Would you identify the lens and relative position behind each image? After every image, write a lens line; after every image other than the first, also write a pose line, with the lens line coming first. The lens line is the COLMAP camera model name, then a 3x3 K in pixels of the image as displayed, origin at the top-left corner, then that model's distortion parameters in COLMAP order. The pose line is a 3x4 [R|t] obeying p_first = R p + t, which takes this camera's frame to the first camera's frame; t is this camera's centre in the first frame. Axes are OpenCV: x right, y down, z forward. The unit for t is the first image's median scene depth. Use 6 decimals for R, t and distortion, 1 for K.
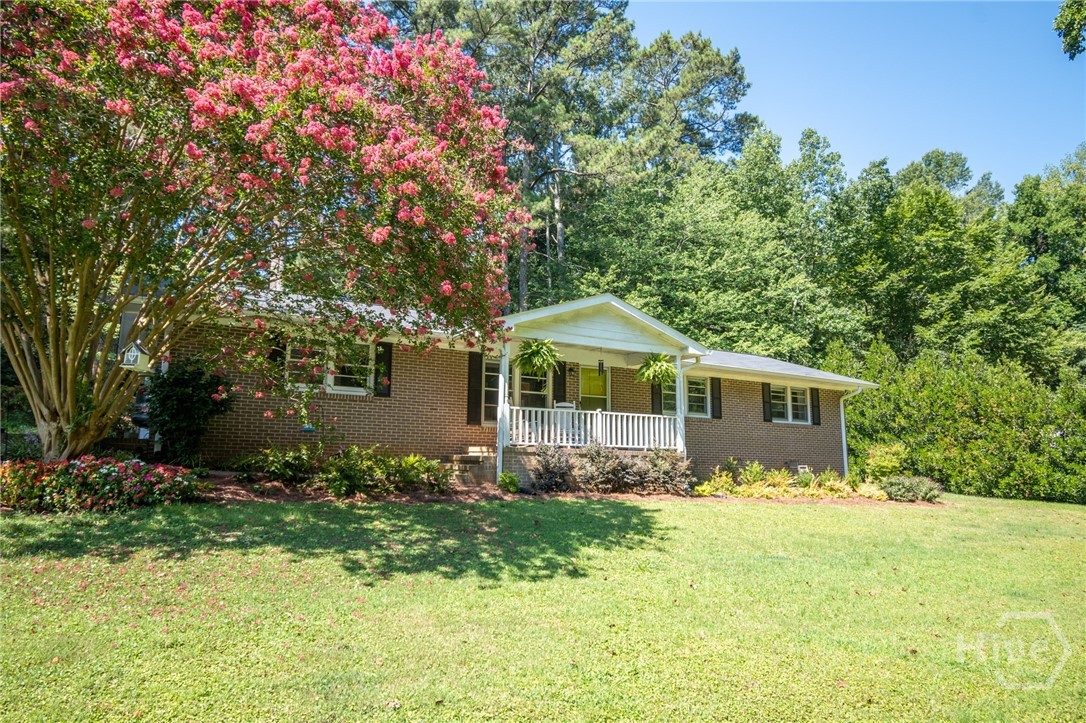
lens RADIAL K [[716.5, 0, 543.0], [0, 716.5, 361.5], [0, 0, 1]] dist [0.002495, 0.000826]
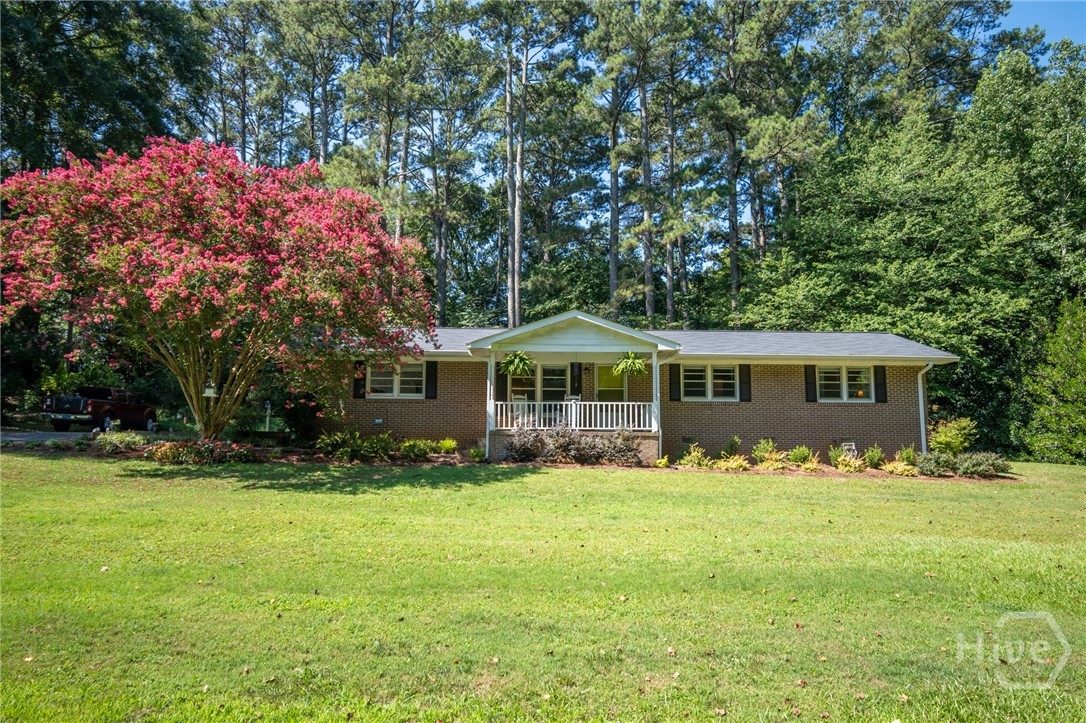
lens RADIAL K [[799.2, 0, 543.0], [0, 799.2, 361.5], [0, 0, 1]] dist [-0.008272, 0.001974]
pose [[0.863418, -0.070280, -0.499570, 0.668907], [0.079398, 0.996838, -0.003010, -0.002972], [0.498202, -0.037066, 0.866268, -0.240304]]
